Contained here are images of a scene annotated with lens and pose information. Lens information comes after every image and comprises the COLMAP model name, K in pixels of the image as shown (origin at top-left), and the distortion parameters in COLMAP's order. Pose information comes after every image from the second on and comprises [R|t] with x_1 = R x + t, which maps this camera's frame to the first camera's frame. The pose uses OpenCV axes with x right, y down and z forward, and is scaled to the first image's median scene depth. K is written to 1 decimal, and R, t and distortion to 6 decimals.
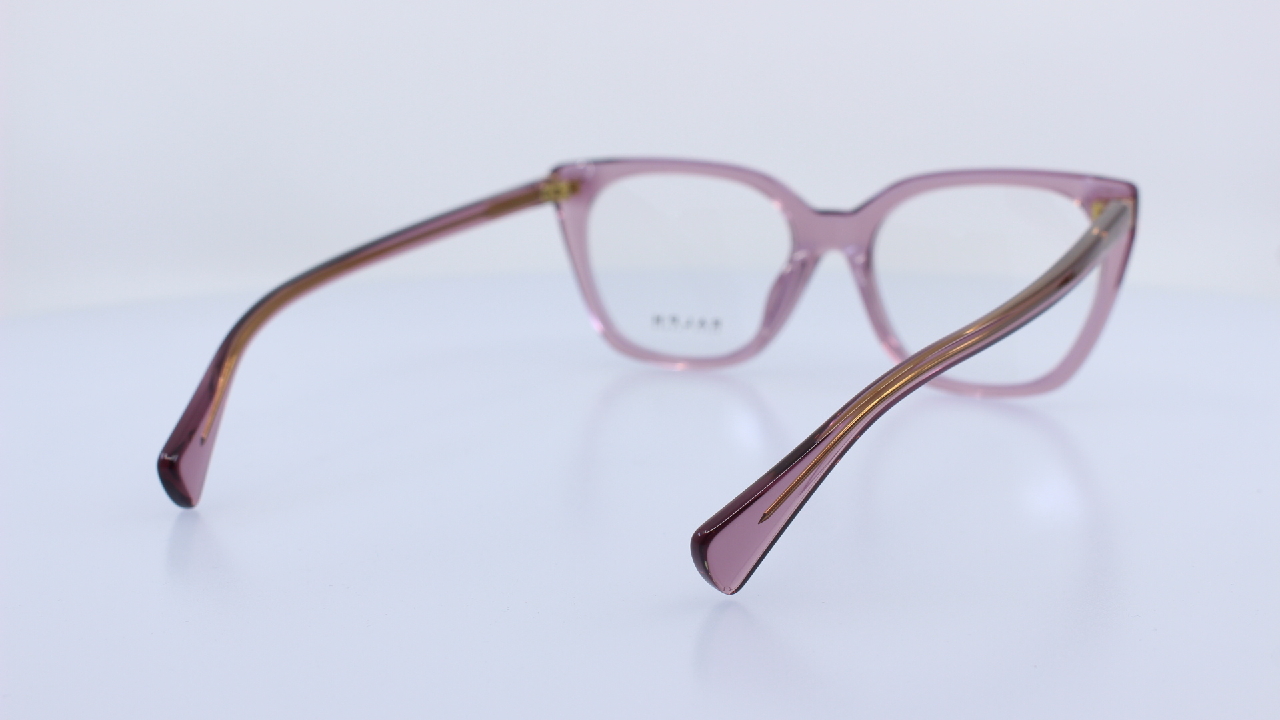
lens RADIAL K [[1694.4, 0, 640.0], [0, 1694.4, 360.0], [0, 0, 1]] dist [-0.169715, -0.007791]
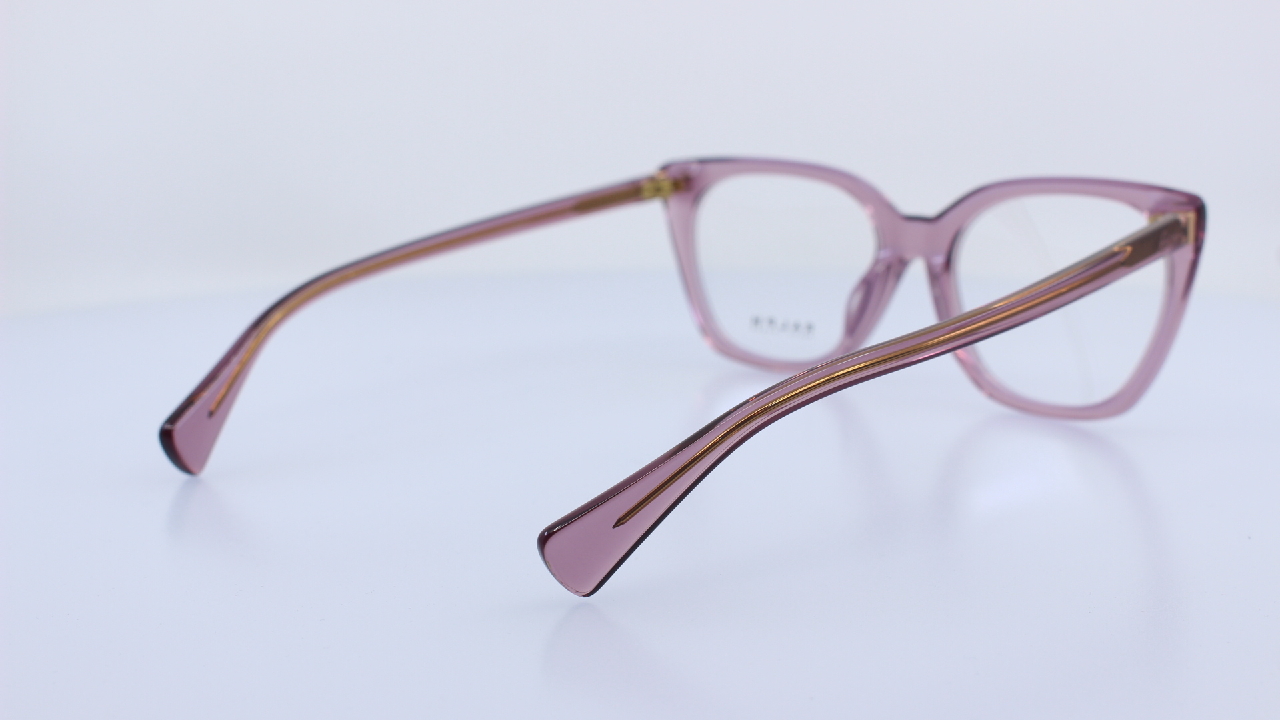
lens RADIAL K [[1694.4, 0, 640.0], [0, 1694.4, 360.0], [0, 0, 1]] dist [-0.169715, -0.007791]
pose [[0.963401, 0.052502, -0.262871, 0.215501], [-0.051474, 0.998616, 0.010802, -0.008609], [0.263075, 0.003125, 0.964770, 0.029704]]
